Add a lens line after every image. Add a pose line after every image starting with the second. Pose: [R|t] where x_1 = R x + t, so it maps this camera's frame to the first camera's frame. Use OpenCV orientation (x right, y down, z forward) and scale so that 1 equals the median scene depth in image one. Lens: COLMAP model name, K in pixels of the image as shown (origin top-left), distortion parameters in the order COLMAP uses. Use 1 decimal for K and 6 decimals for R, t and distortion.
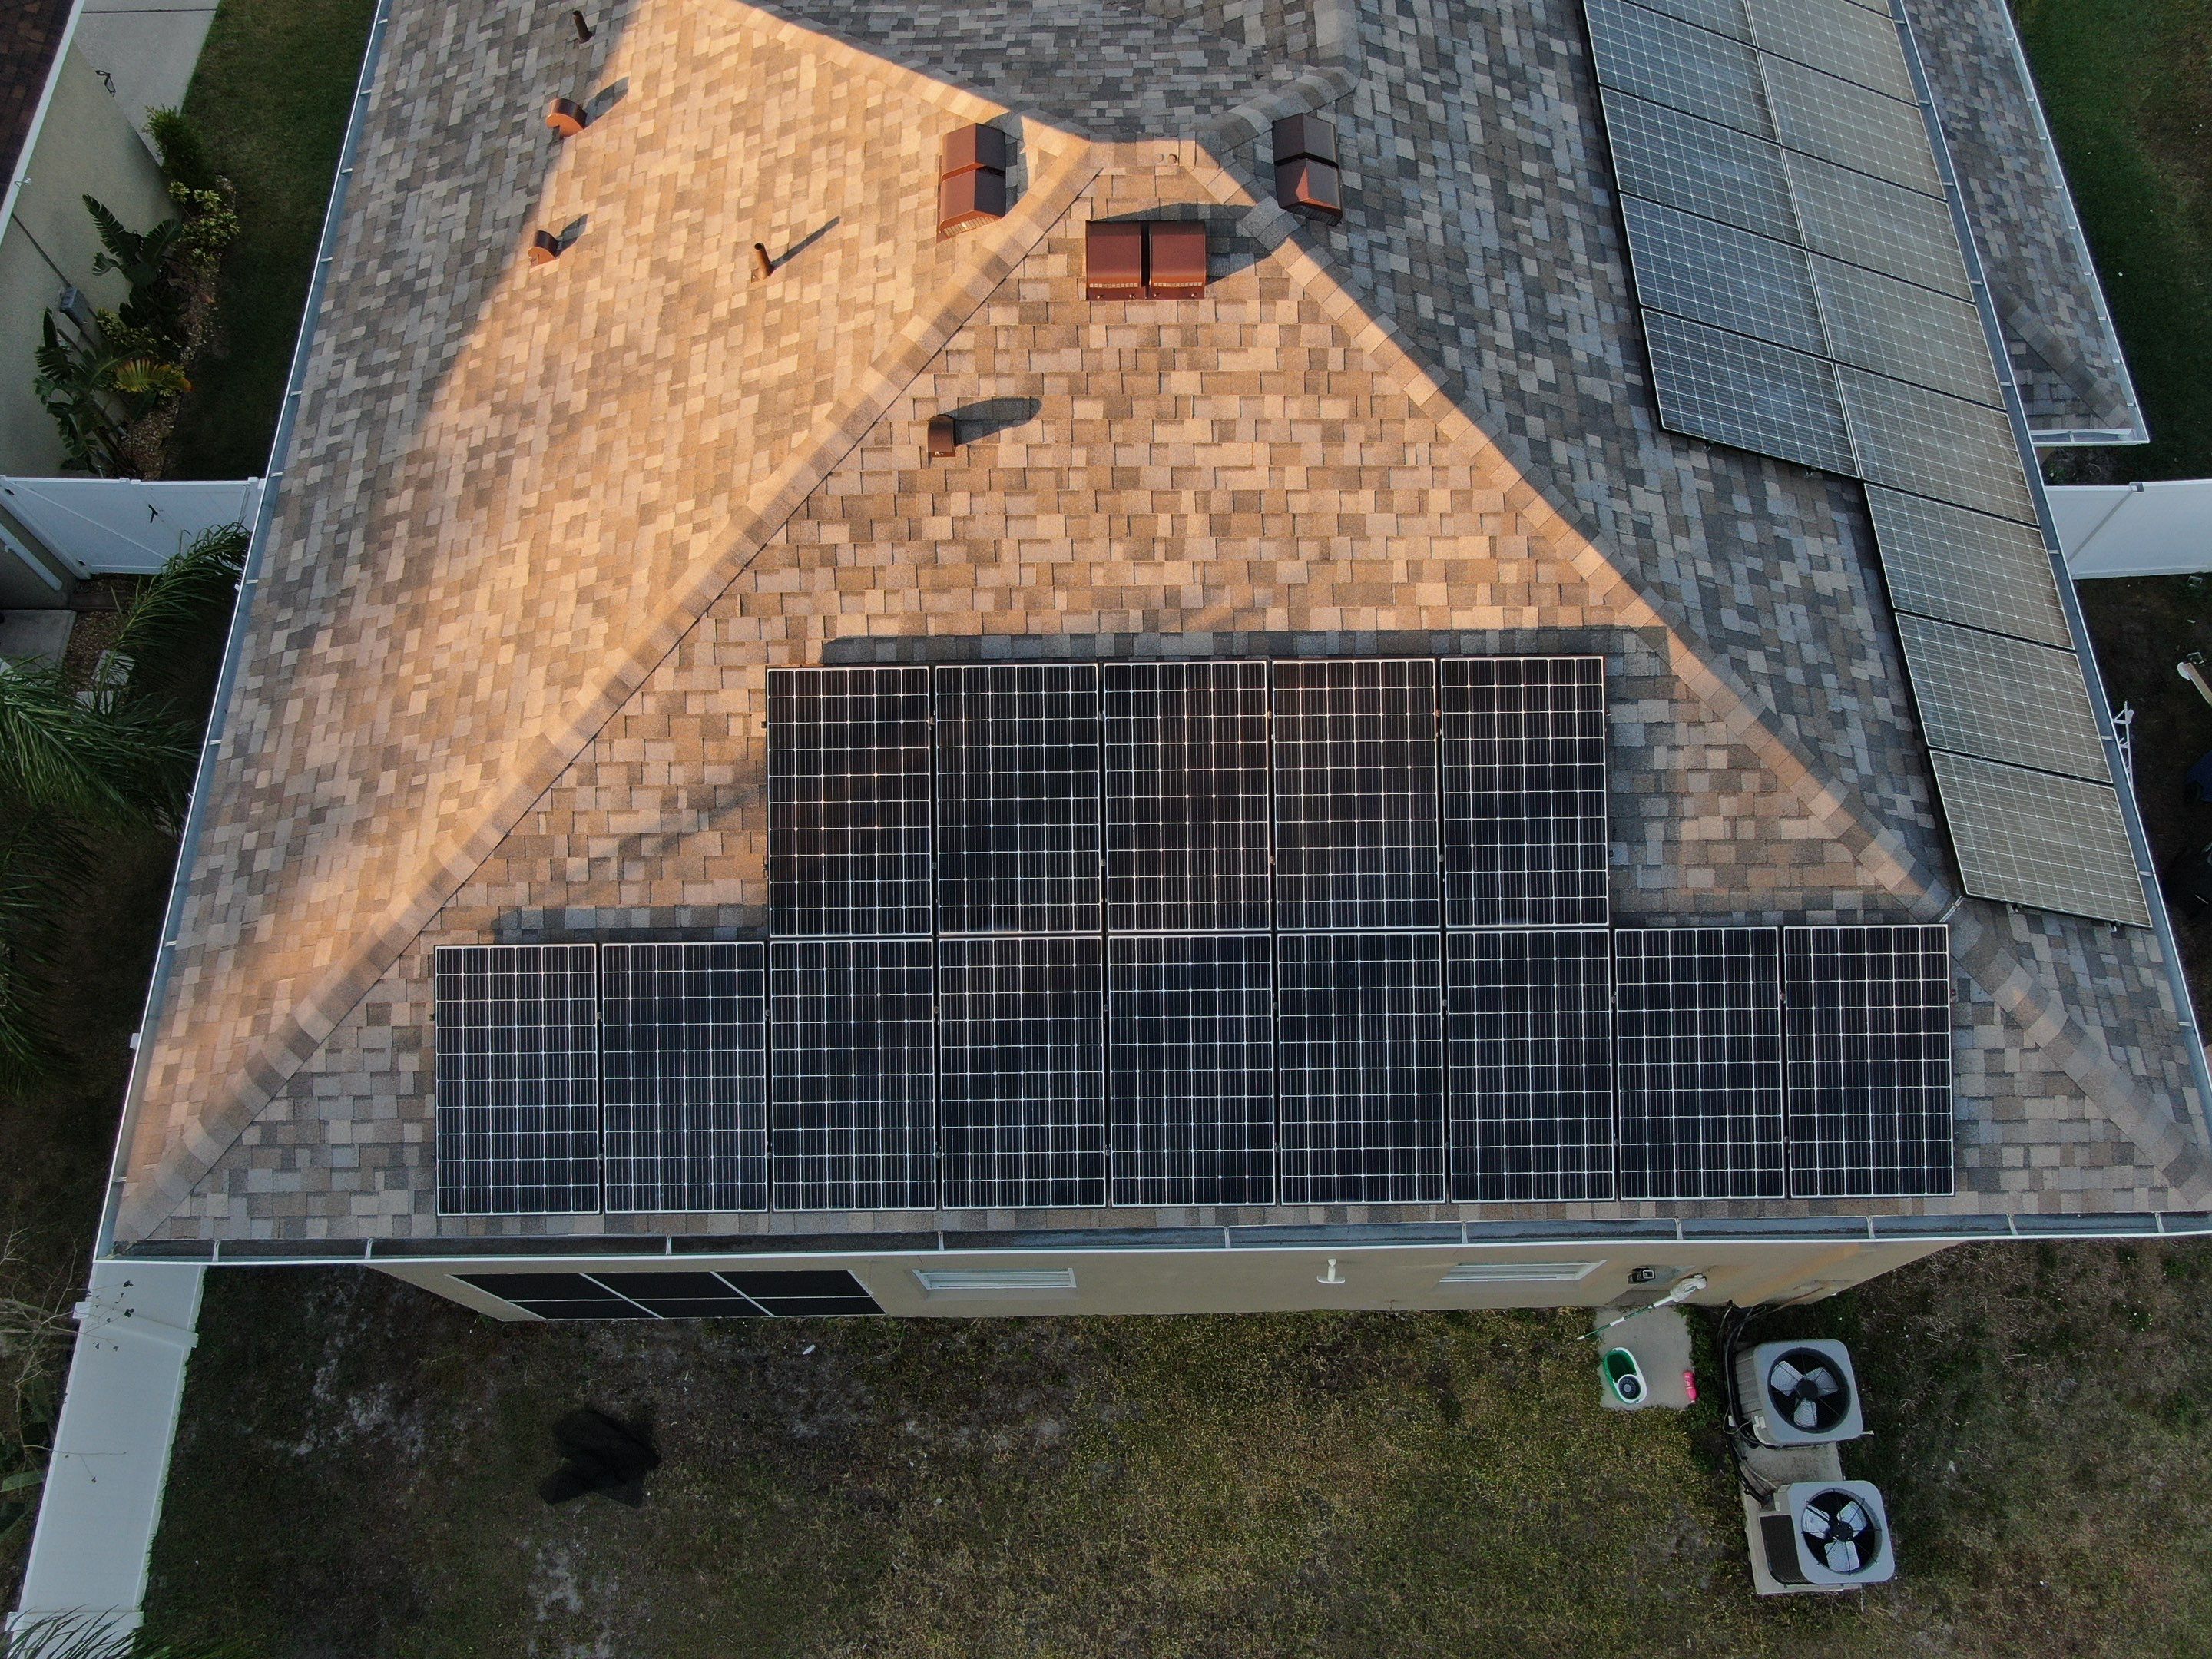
lens RADIAL K [[1693.1, 0, 1107.1], [0, 1693.1, 834.2], [0, 0, 1]] dist [-0.029437, 0.018408]
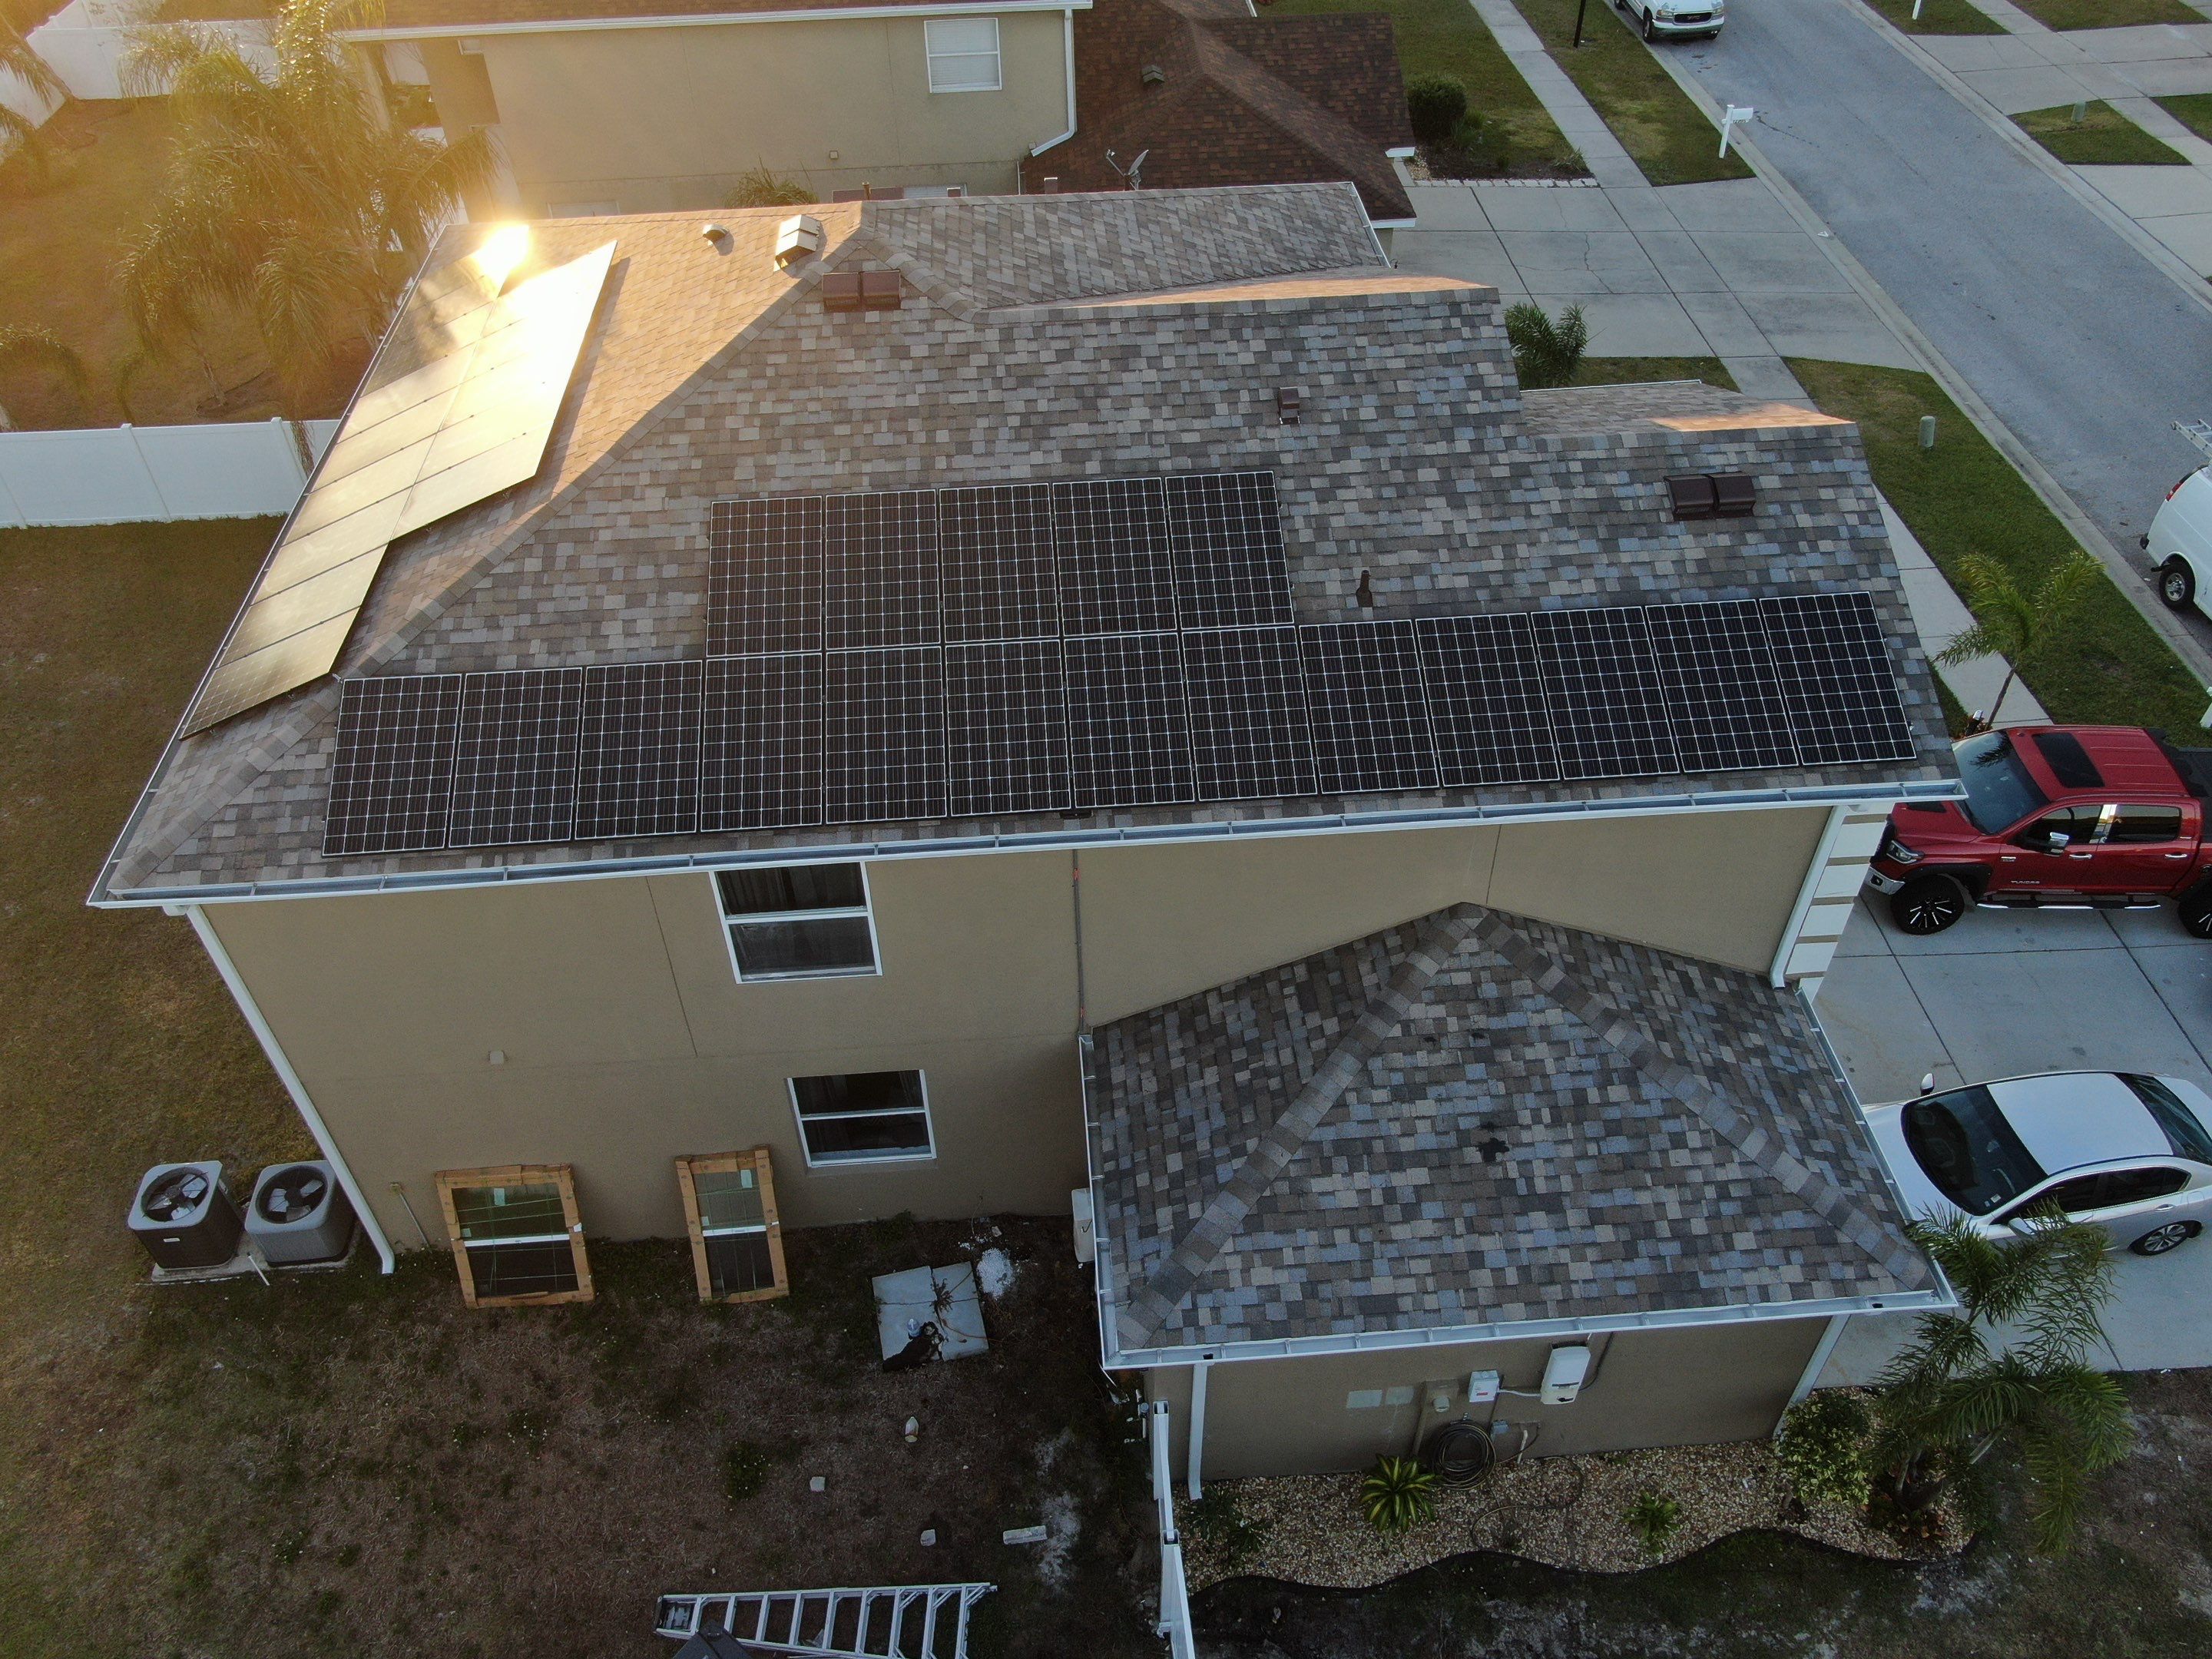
lens RADIAL K [[1688.1, 0, 1110.9], [0, 1688.1, 830.0], [0, 0, 1]] dist [-0.027103, 0.013918]
pose [[0.058470, 0.691336, -0.720164, 1.605523], [-0.906091, 0.339552, 0.252395, -0.834198], [0.419023, 0.637776, 0.646267, 0.434466]]
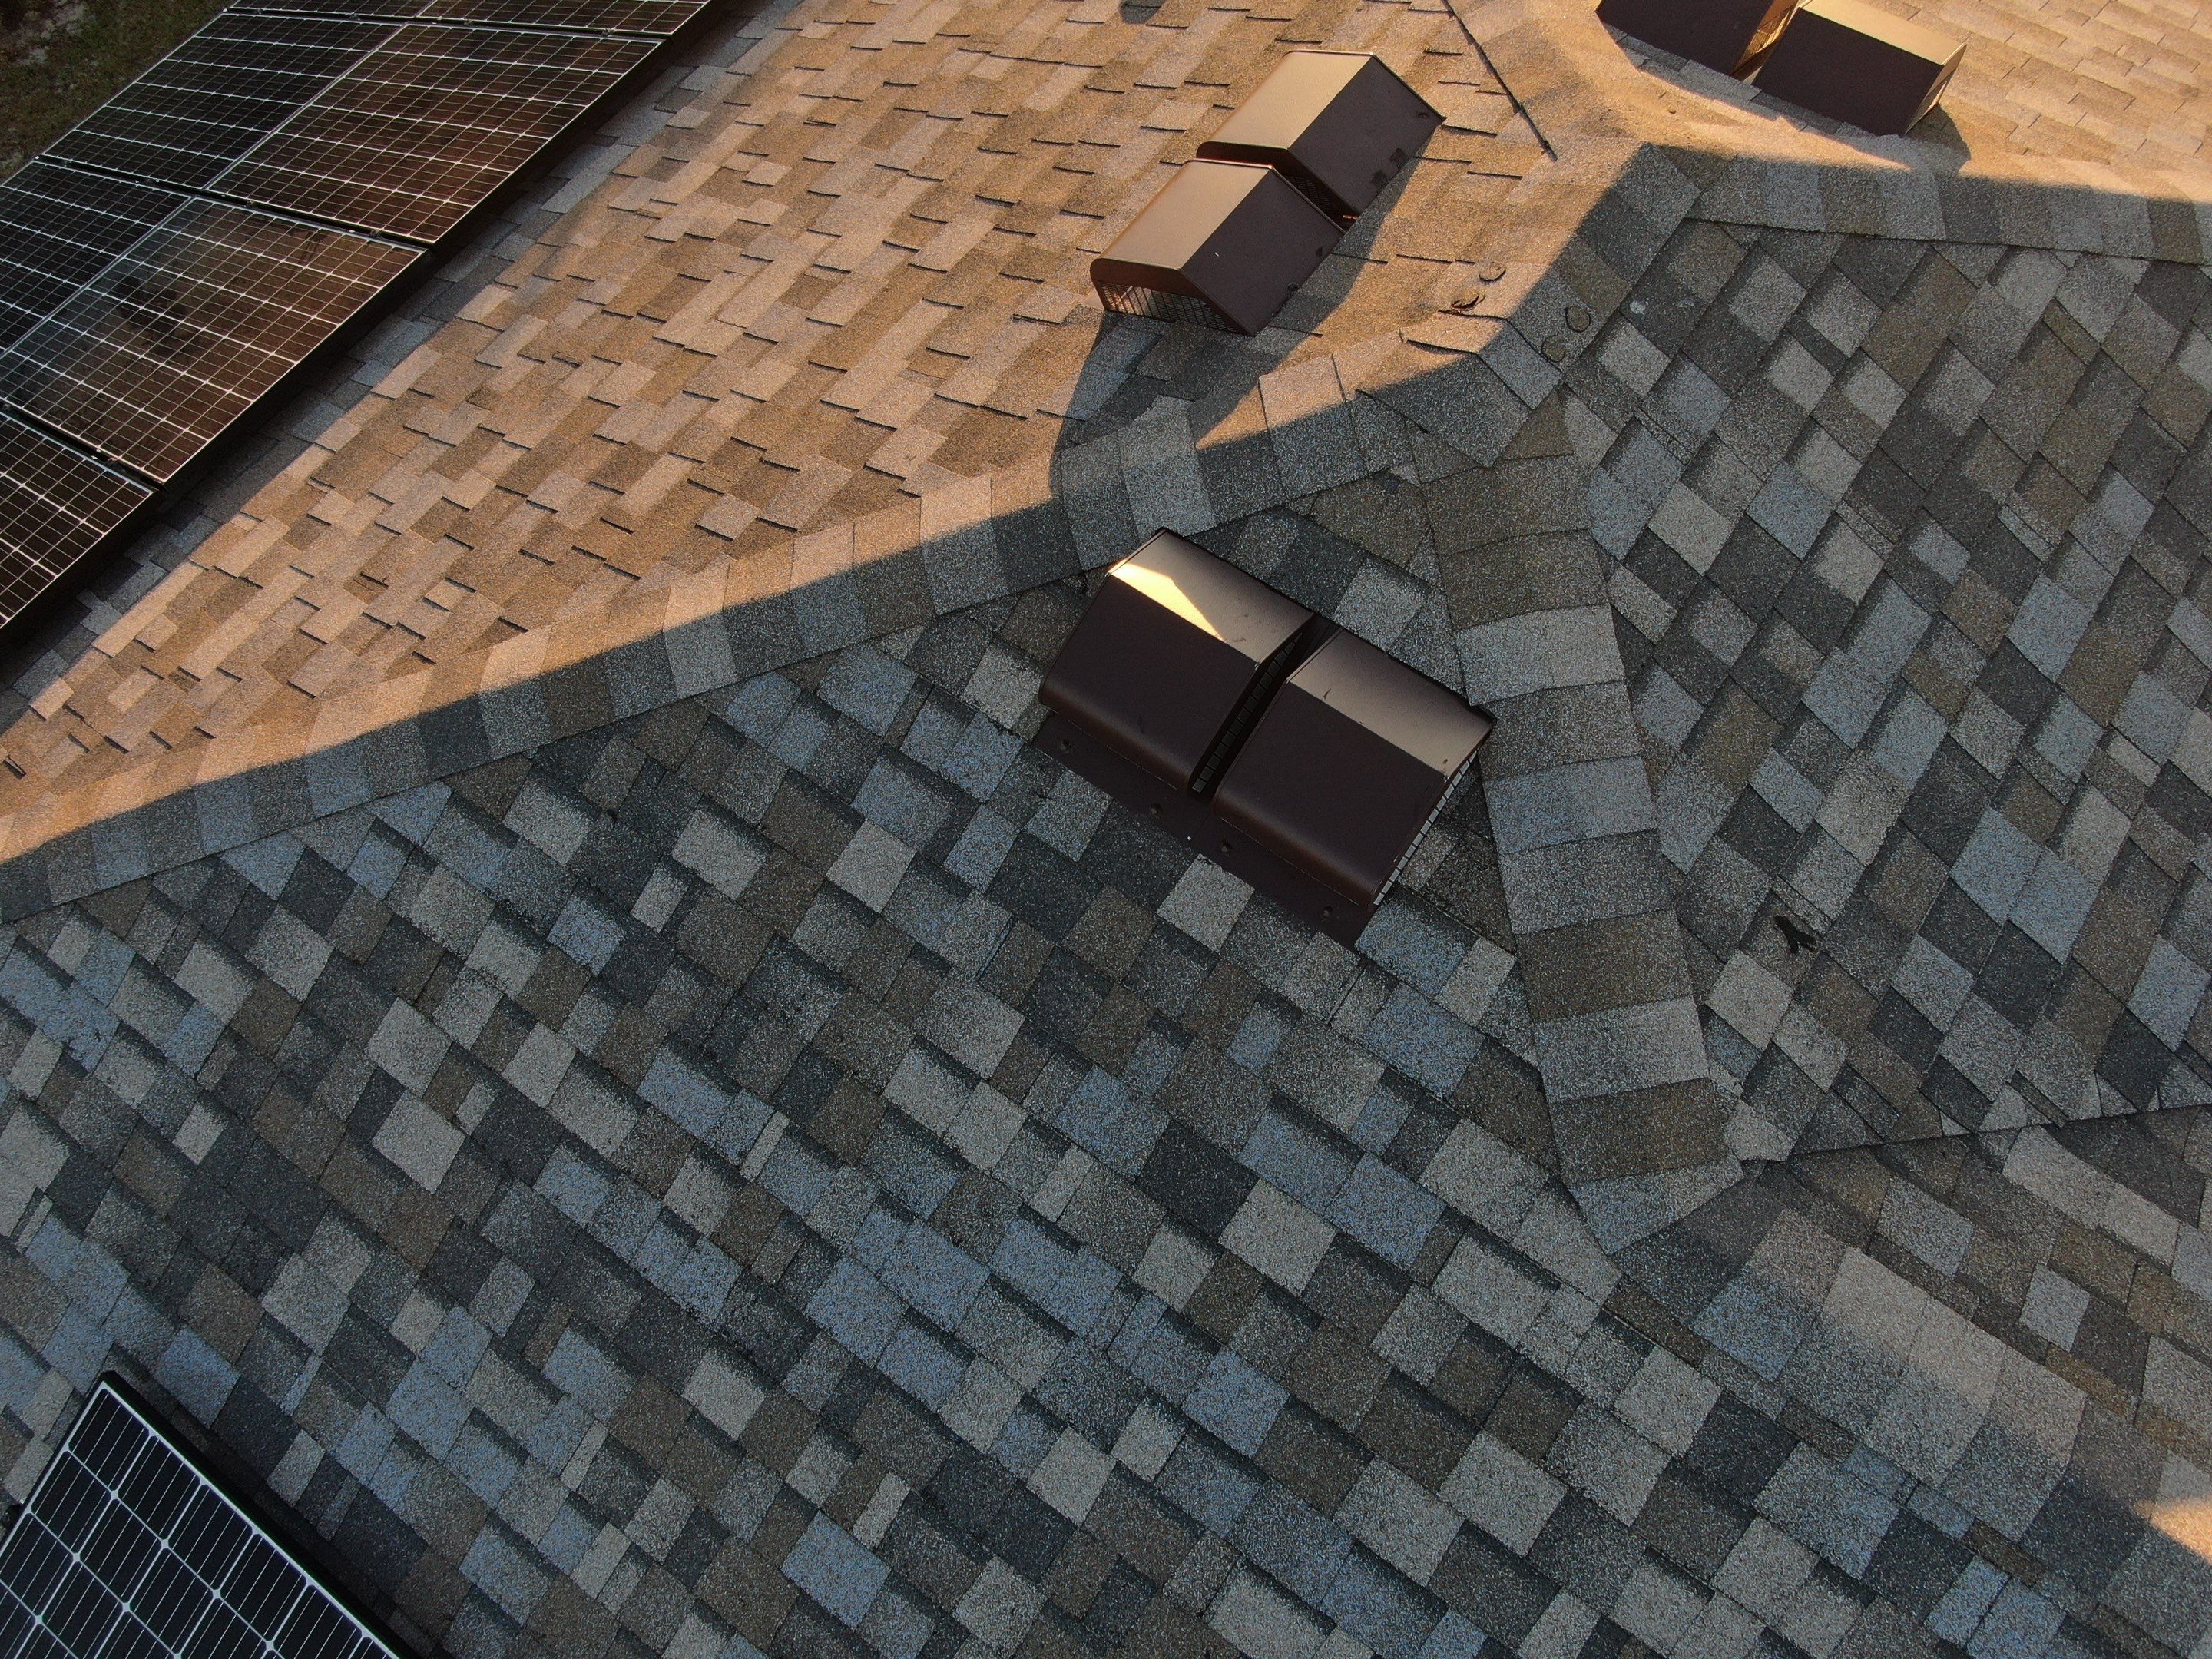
lens RADIAL K [[1693.1, 0, 1113.2], [0, 1693.1, 828.4], [0, 0, 1]] dist [-0.019591, 0.009600]
pose [[-0.594766, 0.743273, -0.306265, 0.244146], [-0.716883, -0.317992, 0.620452, -0.576884], [0.363775, 0.588580, 0.721971, 0.809335]]
